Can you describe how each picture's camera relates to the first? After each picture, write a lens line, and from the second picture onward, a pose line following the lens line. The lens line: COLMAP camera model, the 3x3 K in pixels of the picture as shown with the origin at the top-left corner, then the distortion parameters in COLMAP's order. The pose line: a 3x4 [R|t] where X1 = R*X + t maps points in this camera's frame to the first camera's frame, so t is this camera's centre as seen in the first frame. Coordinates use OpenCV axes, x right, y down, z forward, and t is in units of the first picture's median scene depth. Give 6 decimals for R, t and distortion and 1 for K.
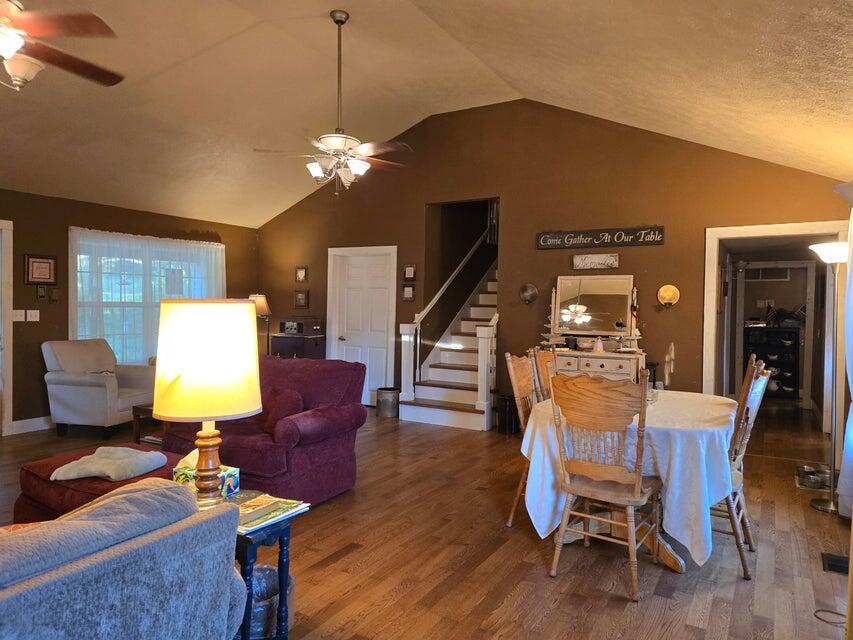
lens RADIAL K [[571.5, 0, 435.0], [0, 571.5, 318.1], [0, 0, 1]] dist [0.092690, -0.088351]
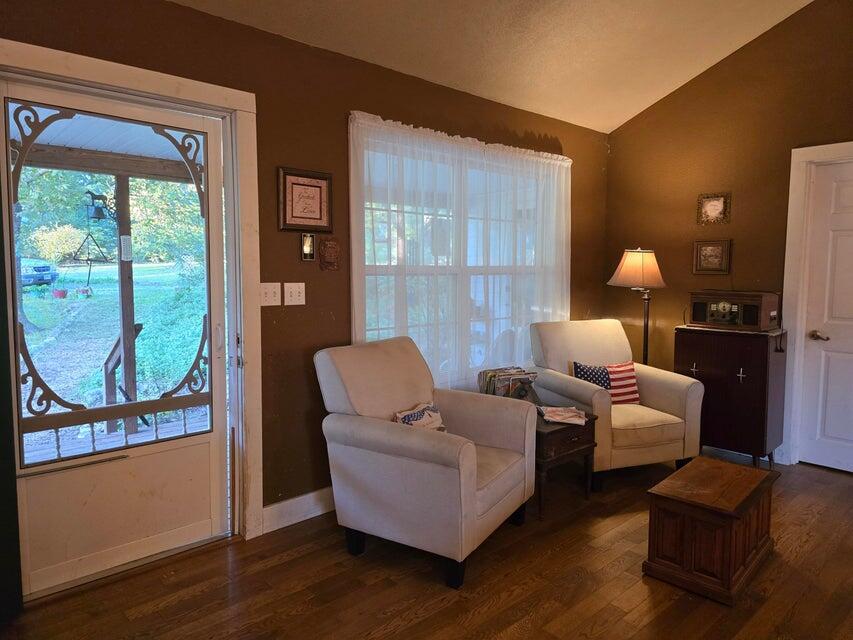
lens RADIAL K [[563.1, 0, 432.6], [0, 563.1, 314.4], [0, 0, 1]] dist [0.075372, -0.080166]
pose [[0.956807, 0.012475, -0.290456, -0.425633], [0.003328, 0.998544, 0.053849, -0.012103], [0.290704, -0.052490, 0.955372, 0.562051]]
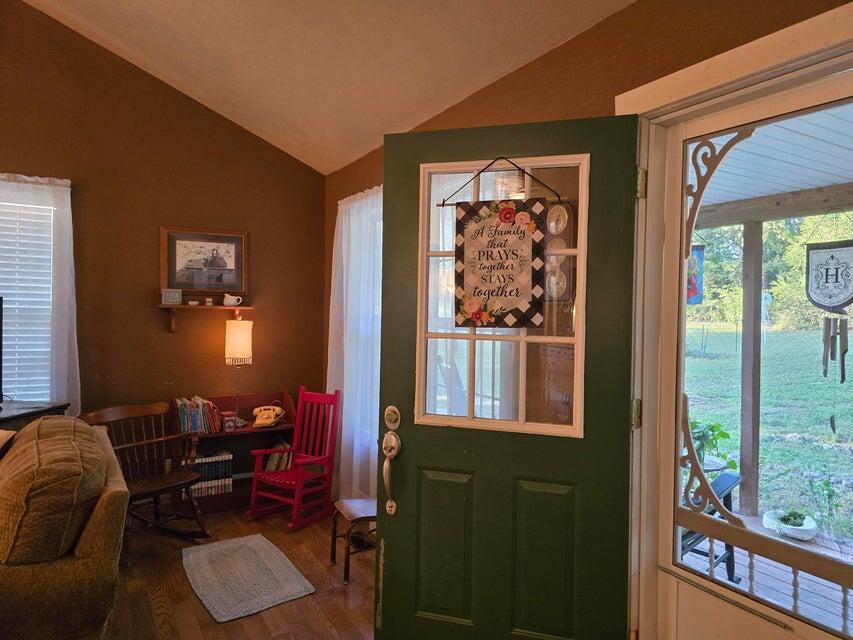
lens RADIAL K [[571.5, 0, 435.0], [0, 571.5, 318.1], [0, 0, 1]] dist [0.092690, -0.088351]
pose [[-0.480561, -0.014833, -0.876836, -0.437867], [-0.044406, 0.998986, 0.007438, -0.026759], [0.875836, 0.042511, -0.480732, 0.866124]]
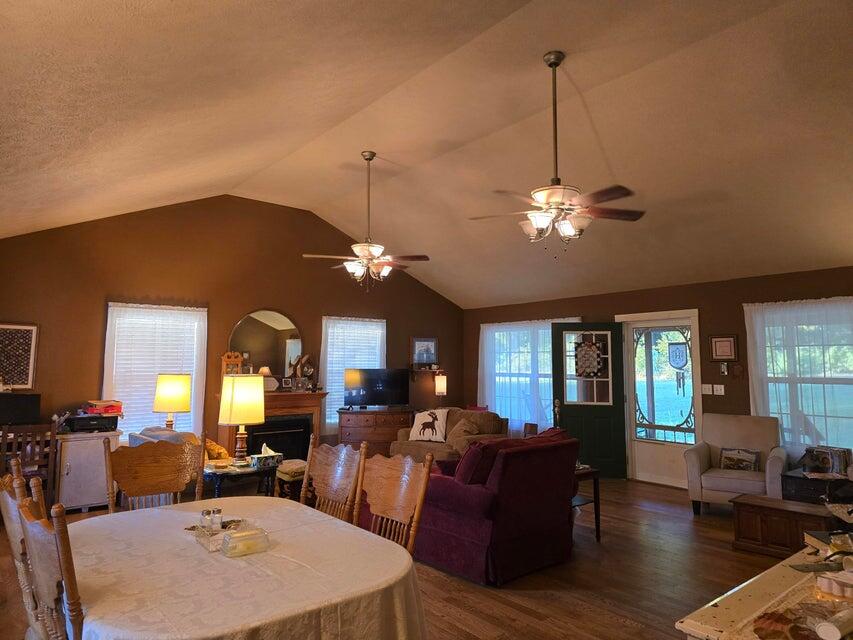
lens RADIAL K [[563.1, 0, 432.6], [0, 563.1, 314.4], [0, 0, 1]] dist [0.075372, -0.080166]
pose [[-0.349235, -0.104027, -0.931243, 0.516611], [-0.029913, 0.994550, -0.099881, -0.021487], [0.936558, -0.007026, -0.350443, 0.852888]]
